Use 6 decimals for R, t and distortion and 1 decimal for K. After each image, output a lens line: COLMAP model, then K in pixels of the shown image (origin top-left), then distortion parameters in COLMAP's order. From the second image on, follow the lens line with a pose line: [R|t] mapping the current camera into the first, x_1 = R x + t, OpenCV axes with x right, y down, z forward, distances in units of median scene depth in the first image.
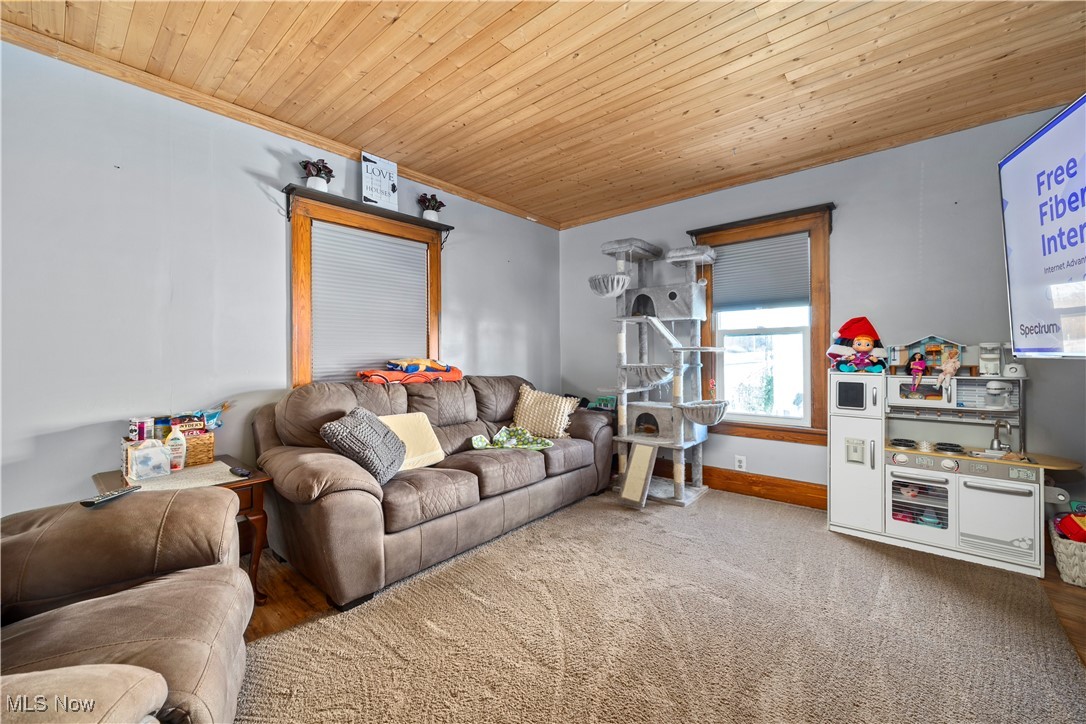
lens RADIAL K [[434.8, 0, 542.4], [0, 434.8, 355.9], [0, 0, 1]] dist [-0.000085, 0.000248]
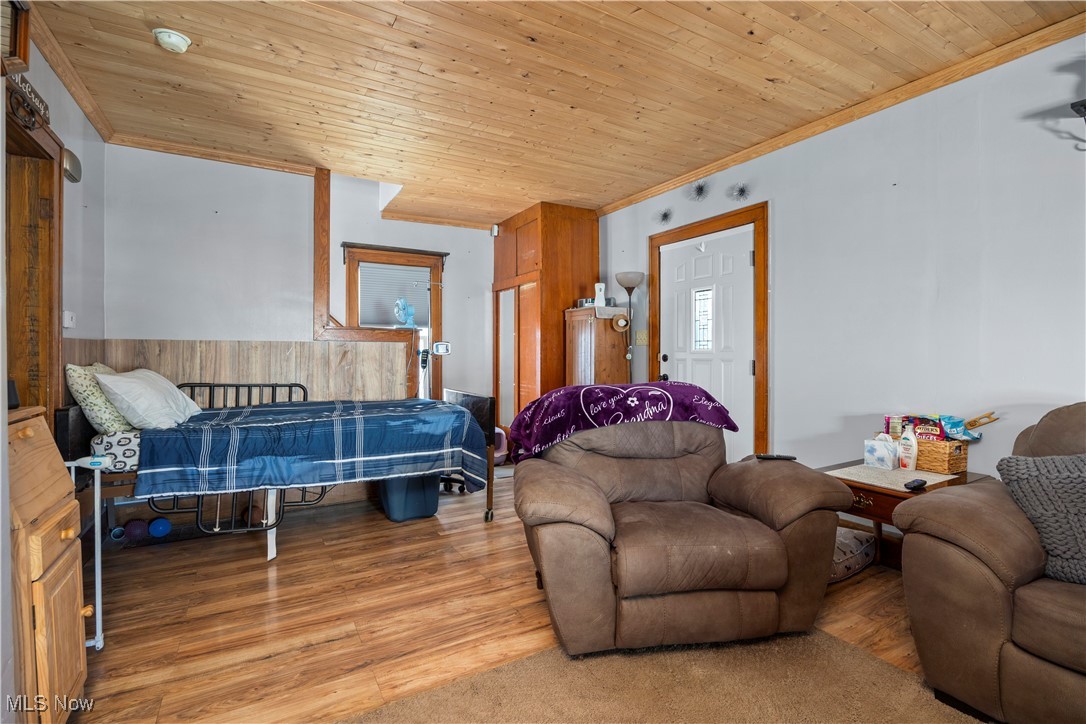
lens RADIAL K [[513.5, 0, 543.8], [0, 513.5, 355.8], [0, 0, 1]] dist [-0.000068, -0.000015]
pose [[-0.331861, 0.009943, -0.943276, 0.550014], [-0.006372, 0.999898, 0.012782, -0.010505], [0.943307, 0.010252, -0.331764, 0.597196]]
